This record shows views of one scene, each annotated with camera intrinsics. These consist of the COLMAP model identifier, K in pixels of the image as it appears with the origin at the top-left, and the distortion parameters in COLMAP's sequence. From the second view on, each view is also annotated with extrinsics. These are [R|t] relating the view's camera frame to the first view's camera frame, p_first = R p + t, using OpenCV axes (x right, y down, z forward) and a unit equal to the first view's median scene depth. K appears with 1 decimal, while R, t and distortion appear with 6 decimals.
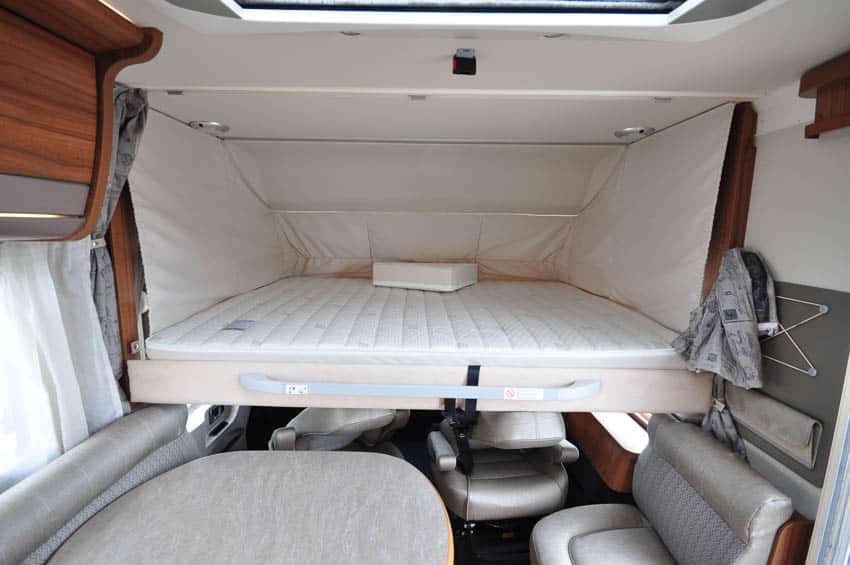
lens RADIAL K [[373.8, 0, 421.9], [0, 373.8, 281.2], [0, 0, 1]] dist [-0.011155, -0.002878]
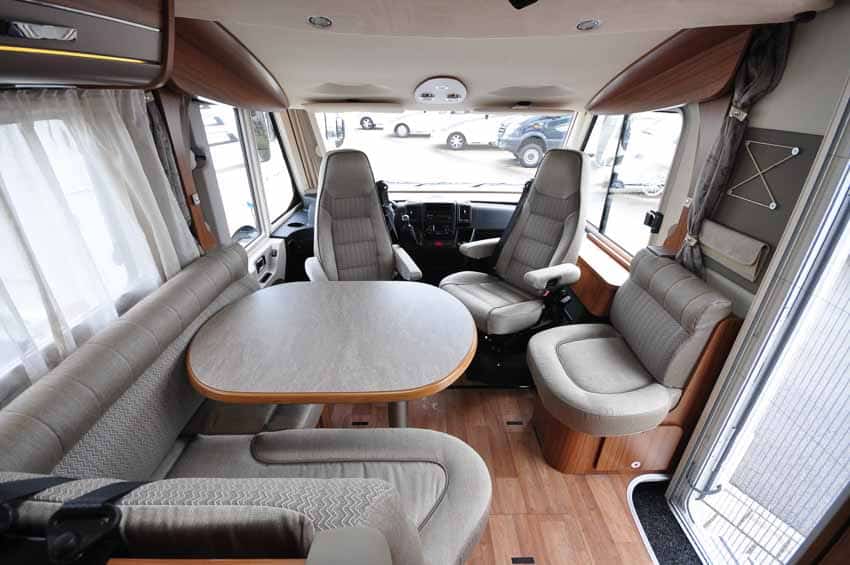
lens RADIAL K [[373.8, 0, 425.0], [0, 373.8, 284.1], [0, 0, 1]] dist [-0.011155, -0.002878]
pose [[0.999621, -0.022115, 0.016384, -0.109531], [0.015859, 0.949351, 0.313817, 0.090680], [-0.022495, -0.313438, 0.949342, -0.210148]]
